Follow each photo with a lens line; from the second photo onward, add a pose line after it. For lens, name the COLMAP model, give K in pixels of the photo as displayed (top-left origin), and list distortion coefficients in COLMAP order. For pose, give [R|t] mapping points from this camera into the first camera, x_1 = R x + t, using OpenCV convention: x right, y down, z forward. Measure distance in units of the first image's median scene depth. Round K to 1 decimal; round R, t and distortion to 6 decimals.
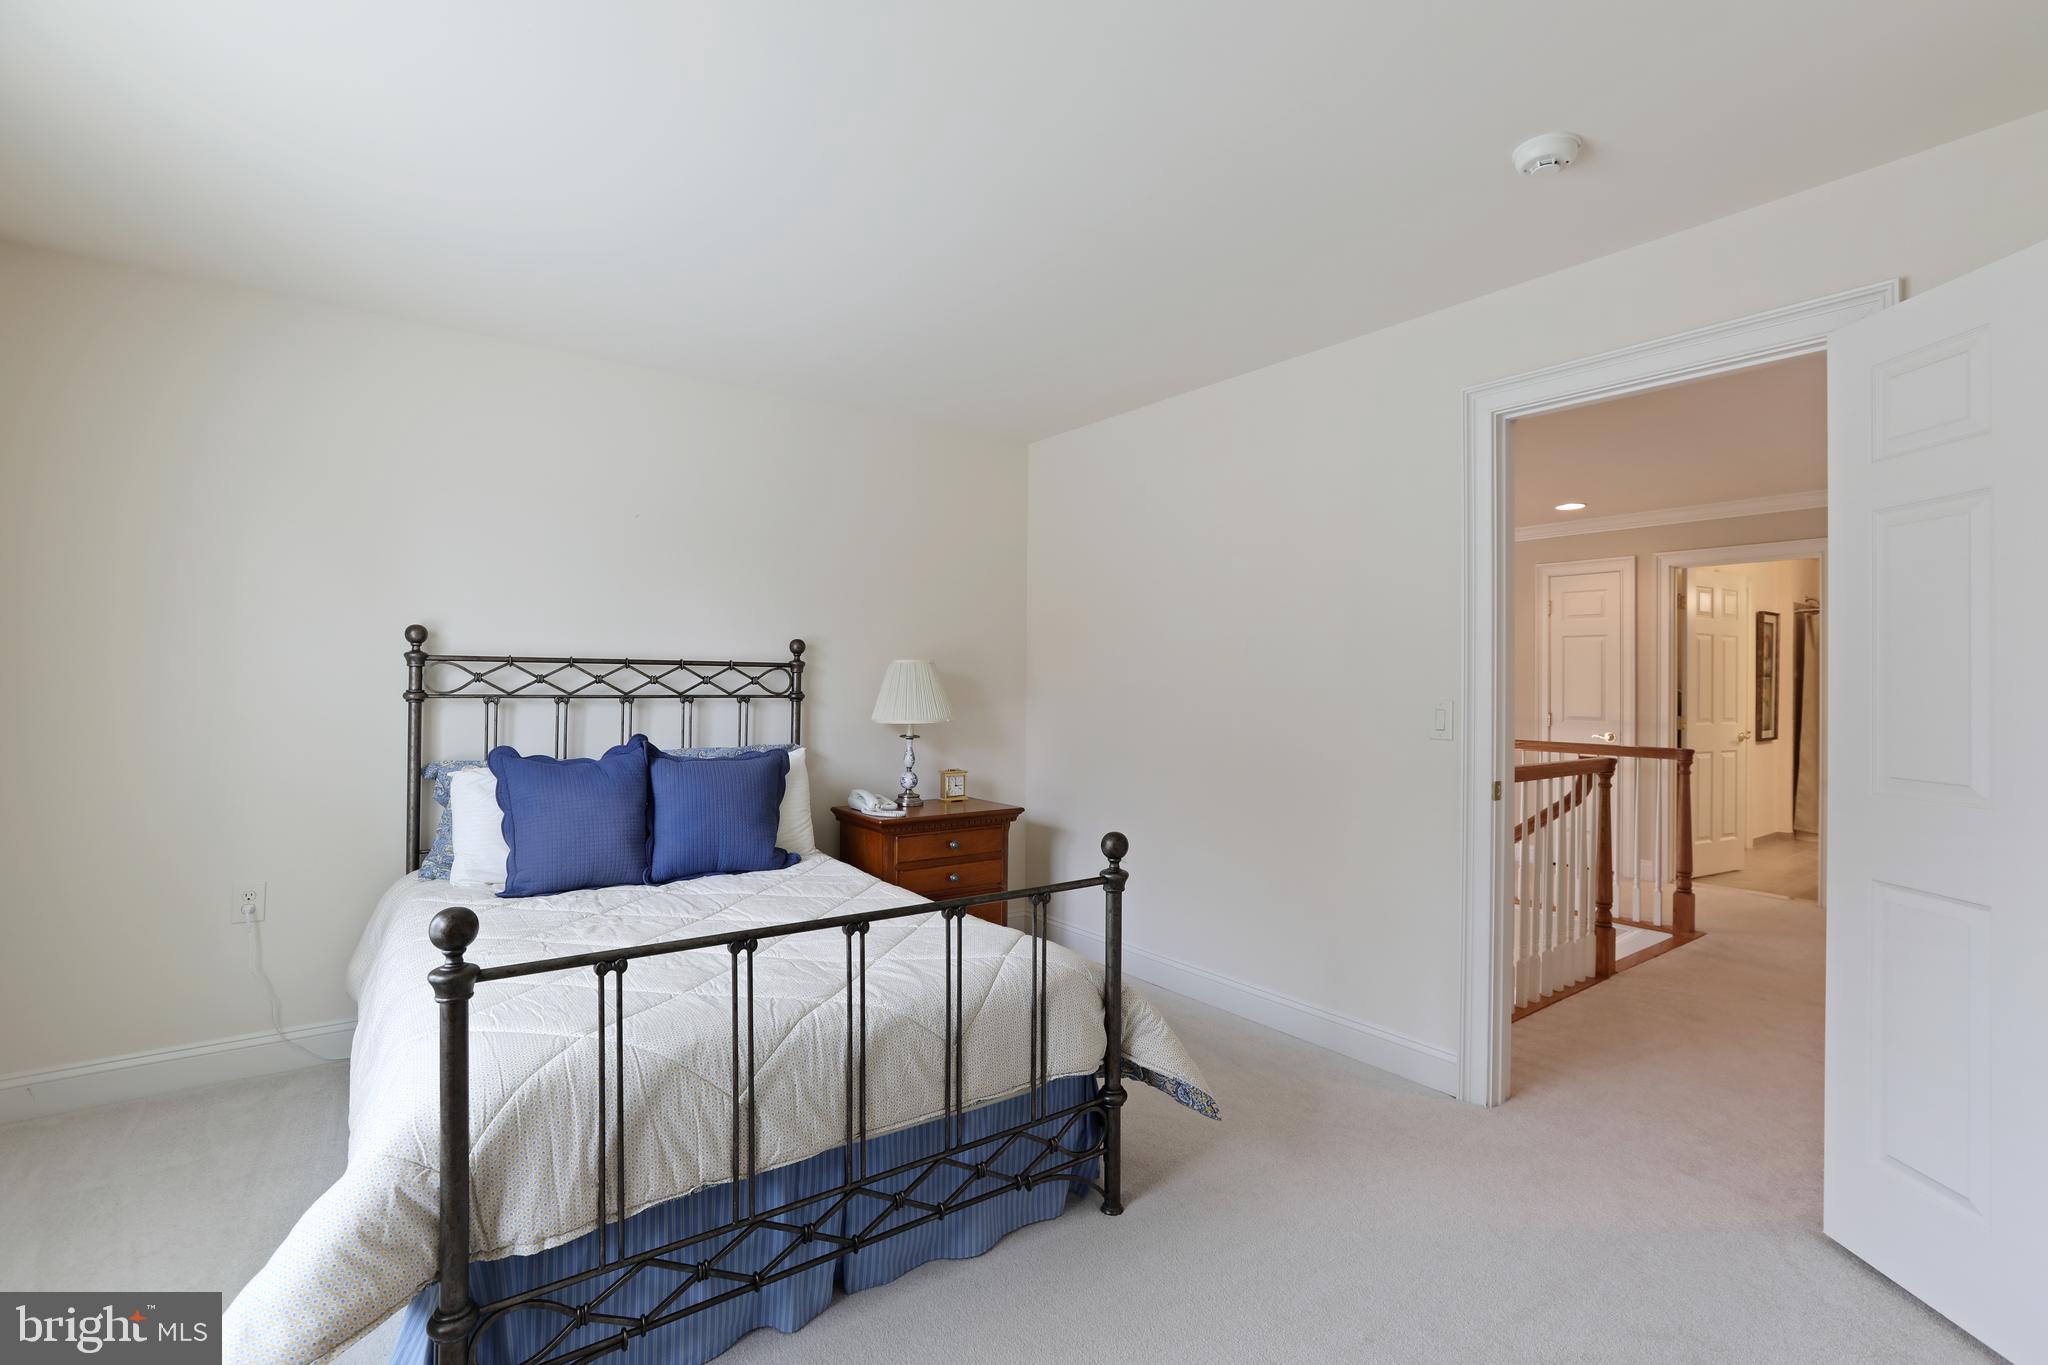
lens RADIAL K [[928.0, 0, 1013.5], [0, 928.0, 678.8], [0, 0, 1]] dist [-0.040693, 0.015292]
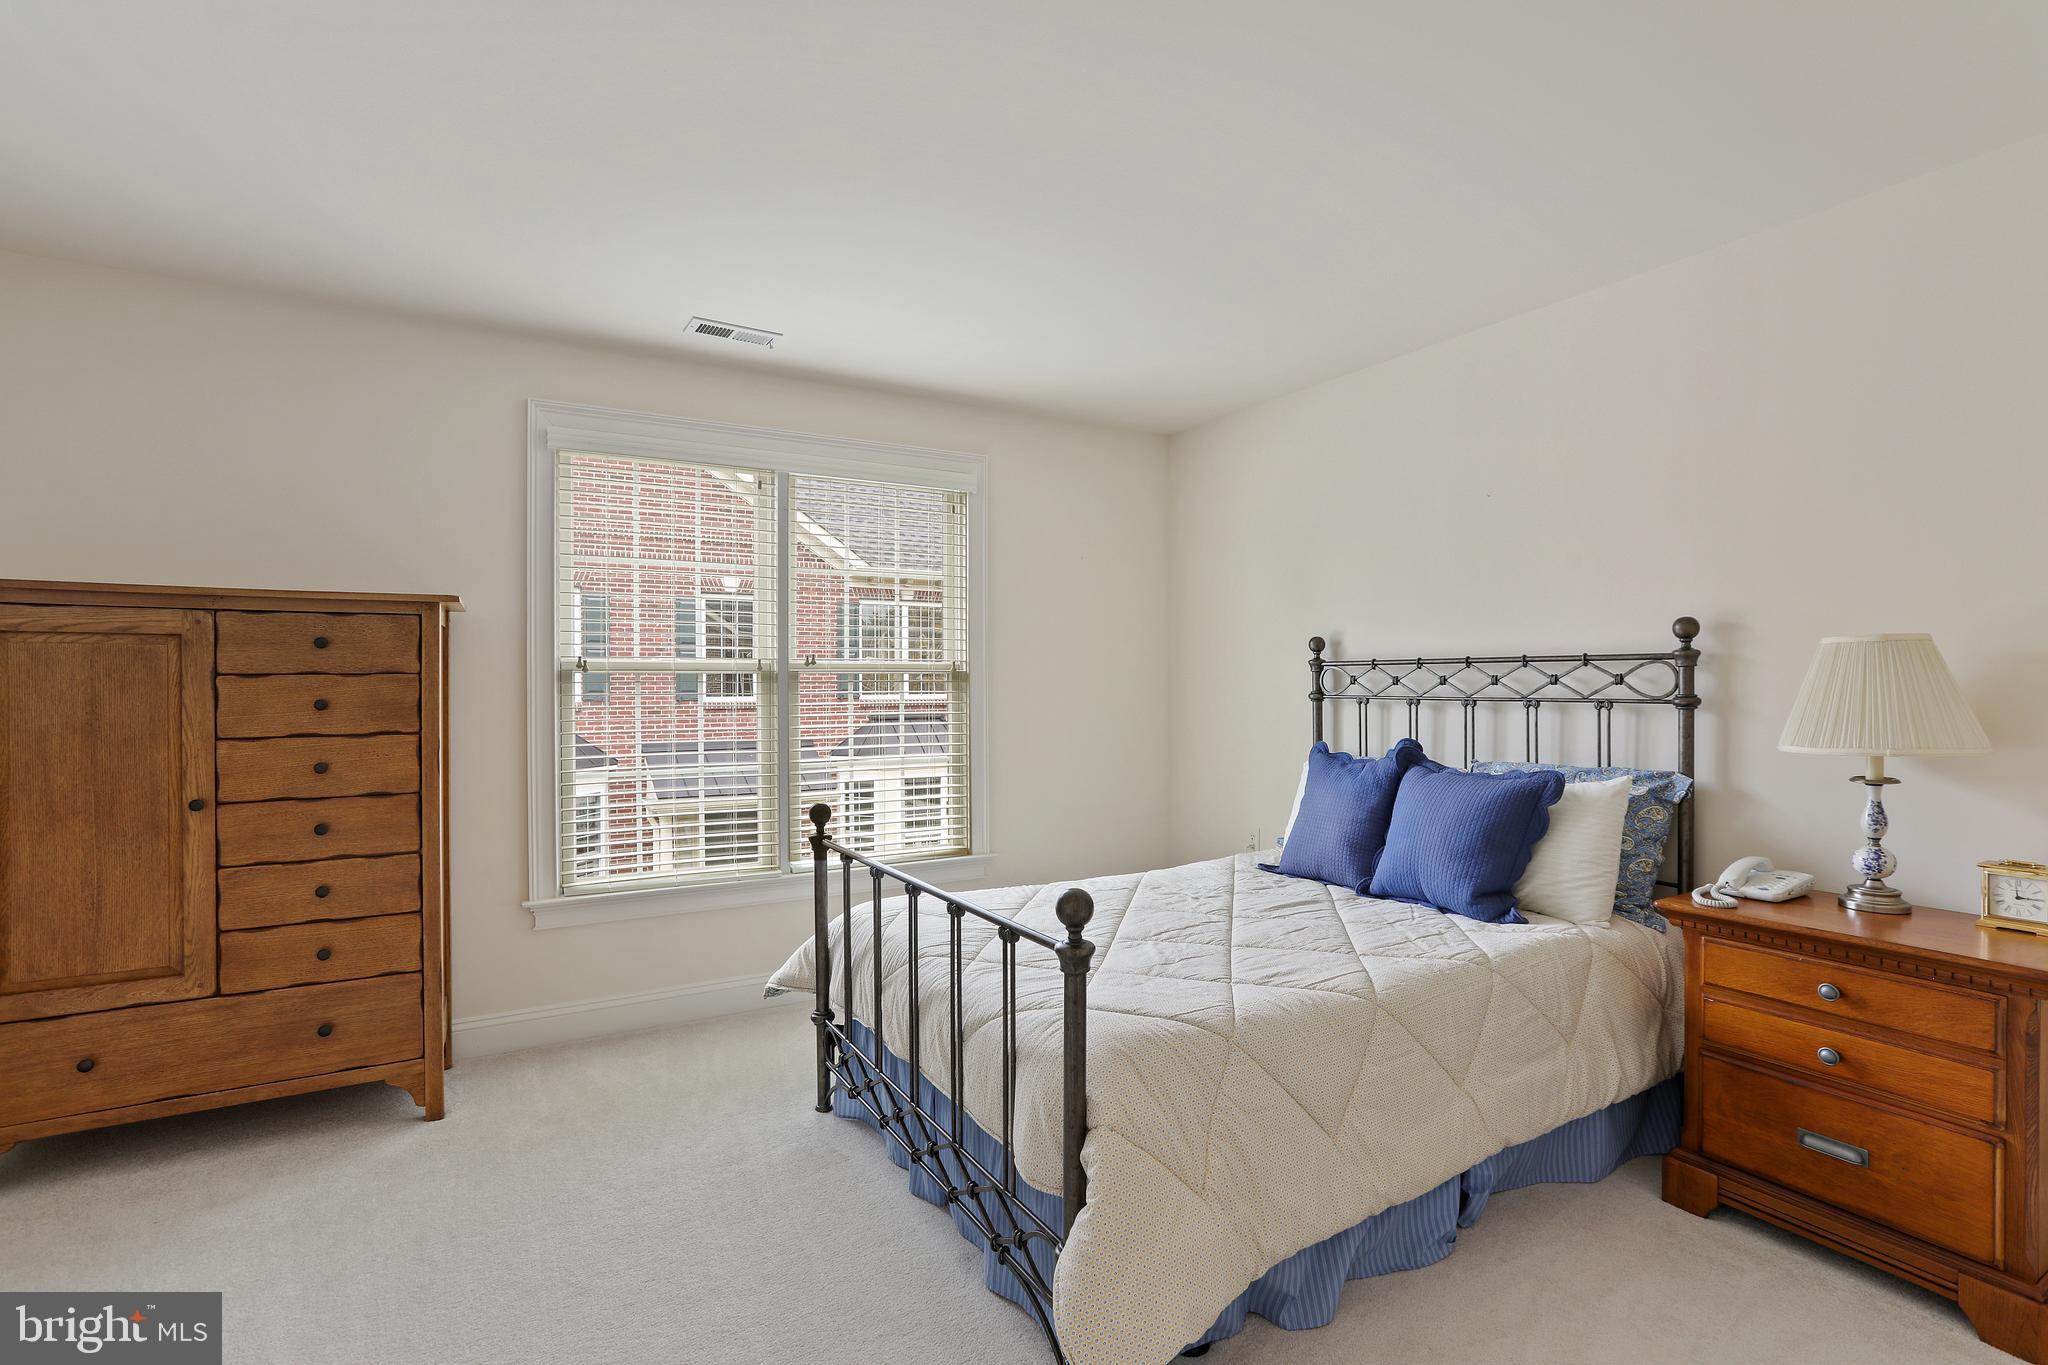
lens RADIAL K [[928.0, 0, 1022.7], [0, 928.0, 680.1], [0, 0, 1]] dist [-0.040693, 0.015292]
pose [[-0.083061, -0.010382, -0.996490, 0.480032], [0.010067, 0.999886, -0.011256, 0.005841], [0.996494, -0.010967, -0.082947, 0.591946]]
